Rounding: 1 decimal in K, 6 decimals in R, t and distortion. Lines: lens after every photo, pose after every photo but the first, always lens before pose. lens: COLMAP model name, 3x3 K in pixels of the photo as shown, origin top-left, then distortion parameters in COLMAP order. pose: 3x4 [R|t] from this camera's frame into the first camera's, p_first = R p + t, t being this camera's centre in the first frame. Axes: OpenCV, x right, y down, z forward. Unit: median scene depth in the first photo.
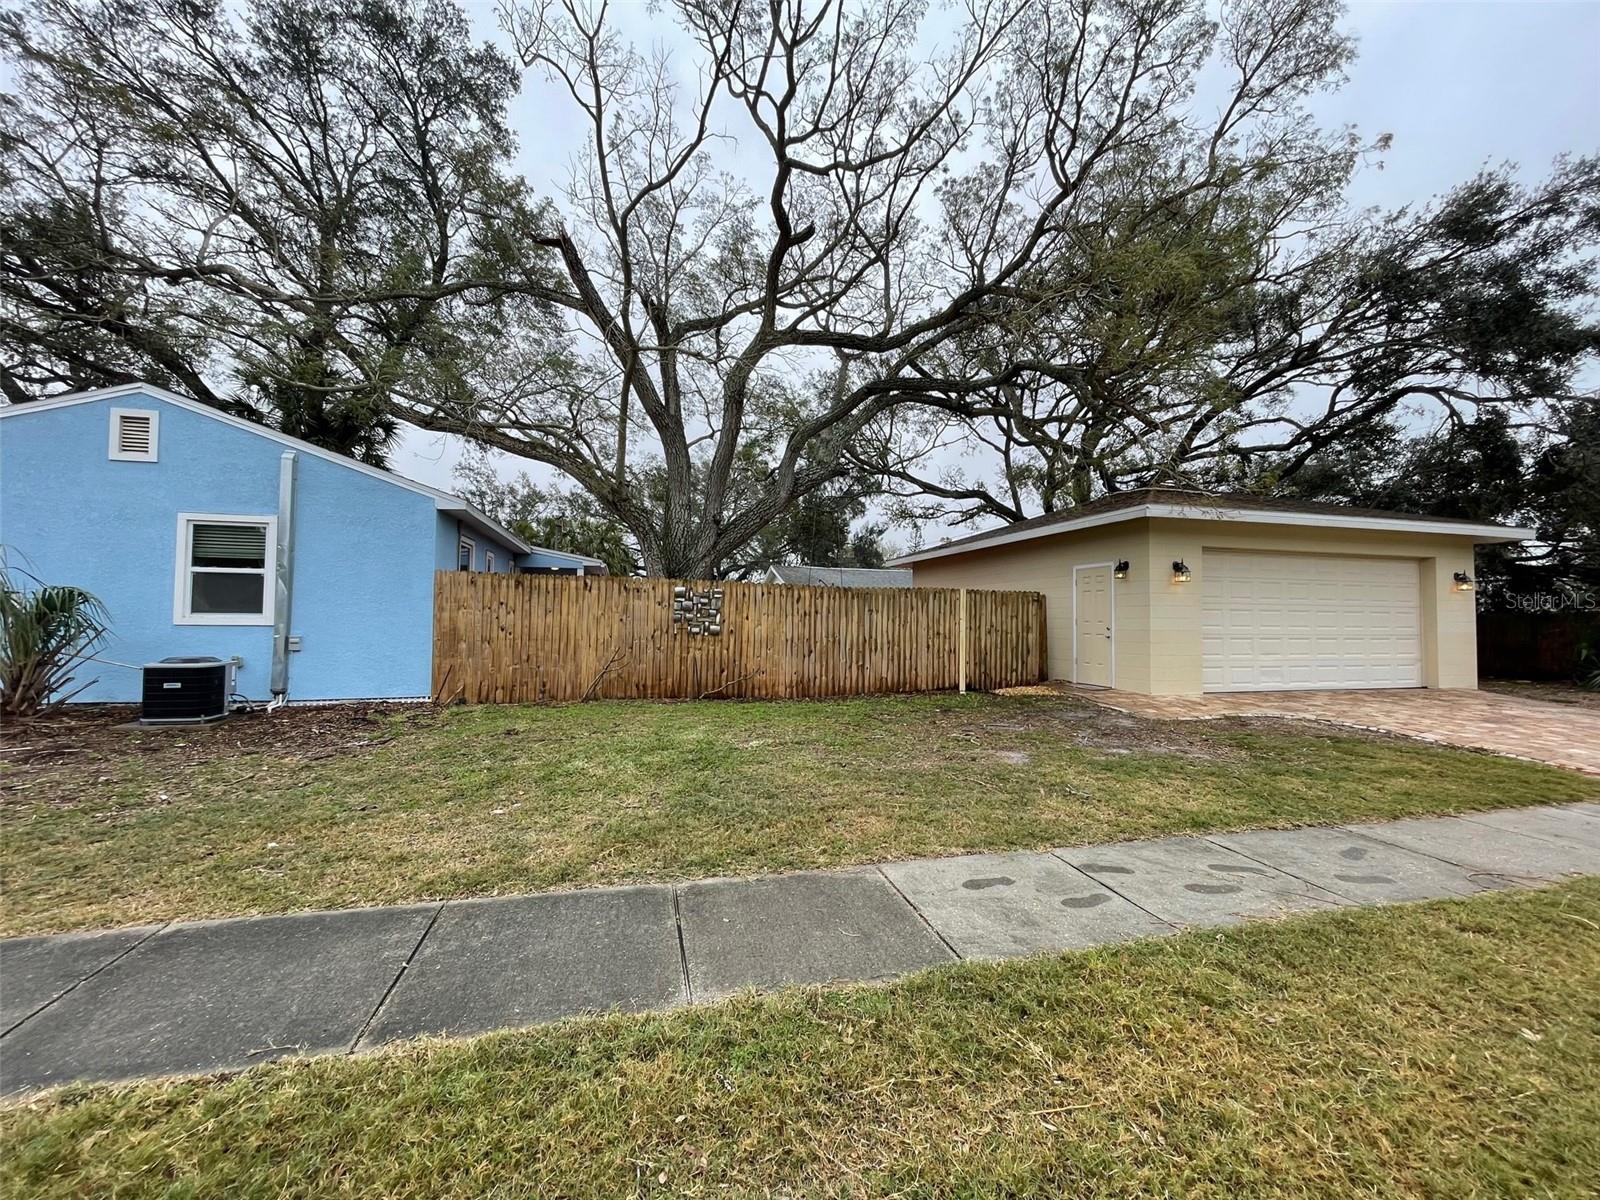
lens RADIAL K [[641.9, 0, 798.8], [0, 641.9, 593.4], [0, 0, 1]] dist [-0.002401, -0.000217]
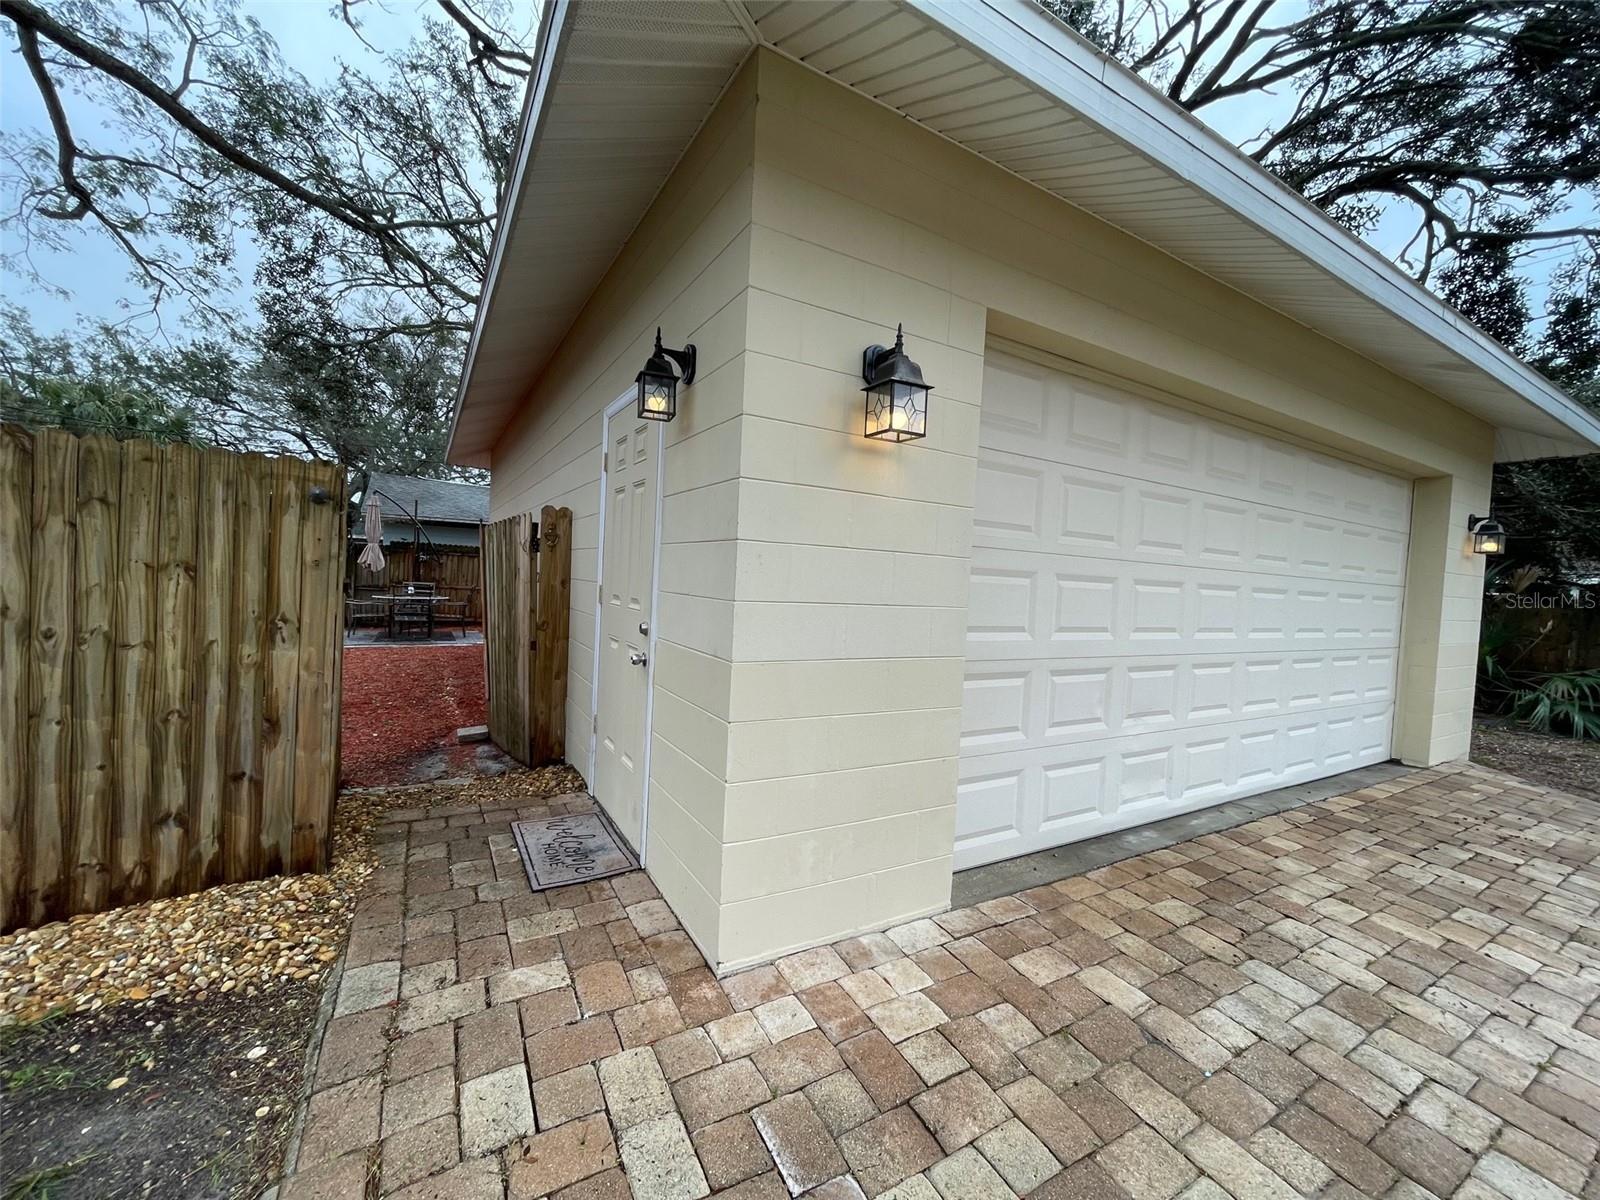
lens RADIAL K [[641.9, 0, 807.3], [0, 641.9, 596.3], [0, 0, 1]] dist [-0.002401, -0.000217]
pose [[0.959135, 0.030593, 0.281288, 0.475612], [-0.052708, 0.996055, 0.071394, 0.019696], [-0.277995, -0.083303, 0.956964, 0.741008]]
